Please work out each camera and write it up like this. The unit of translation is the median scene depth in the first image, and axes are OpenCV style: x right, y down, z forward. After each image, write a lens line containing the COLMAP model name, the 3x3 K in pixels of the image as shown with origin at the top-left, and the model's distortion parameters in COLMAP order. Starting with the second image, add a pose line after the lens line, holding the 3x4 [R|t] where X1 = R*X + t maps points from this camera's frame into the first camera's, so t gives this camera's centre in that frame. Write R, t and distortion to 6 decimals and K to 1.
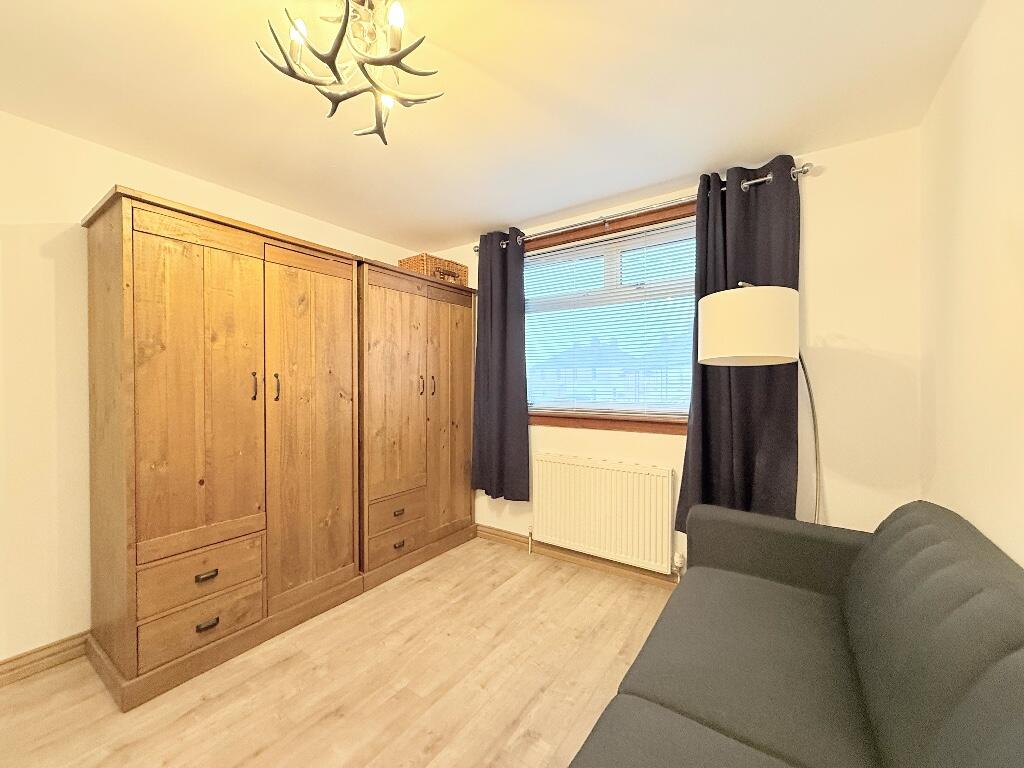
lens RADIAL K [[406.0, 0, 509.7], [0, 406.0, 385.6], [0, 0, 1]] dist [-0.009870, 0.003323]
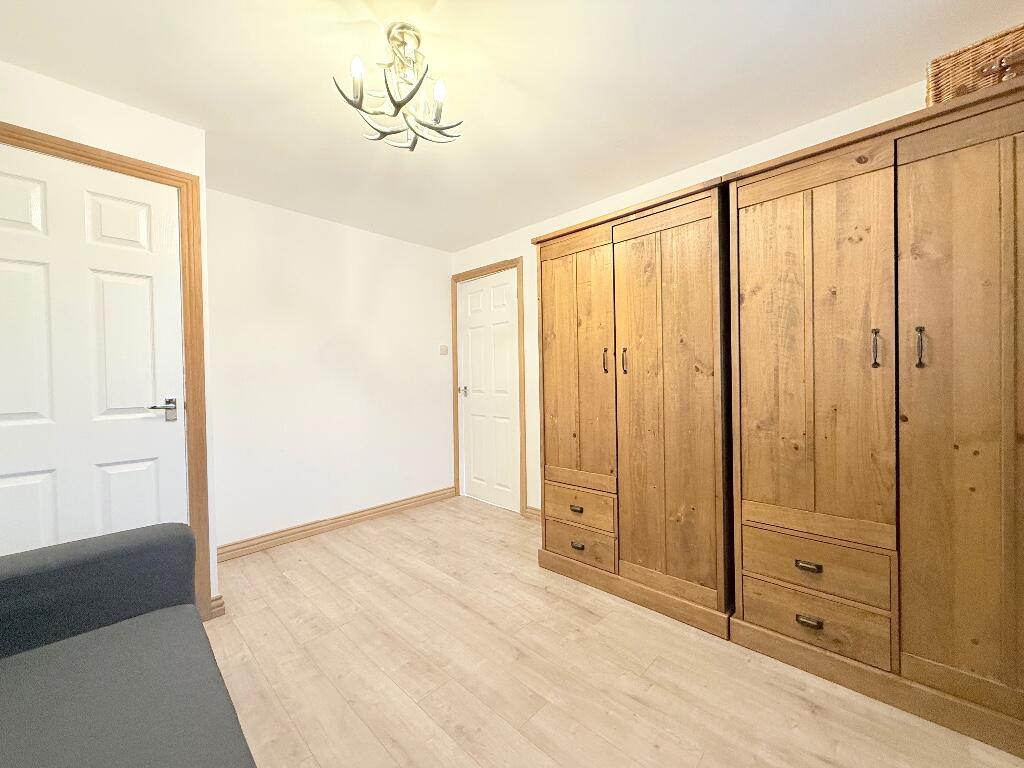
lens RADIAL K [[406.0, 0, 509.1], [0, 406.0, 381.5], [0, 0, 1]] dist [-0.009870, 0.003323]
pose [[-0.168046, 0.013668, -0.985684, 0.452090], [0.011562, 0.999862, 0.011893, 0.037187], [0.985711, -0.009398, -0.168181, 0.808023]]
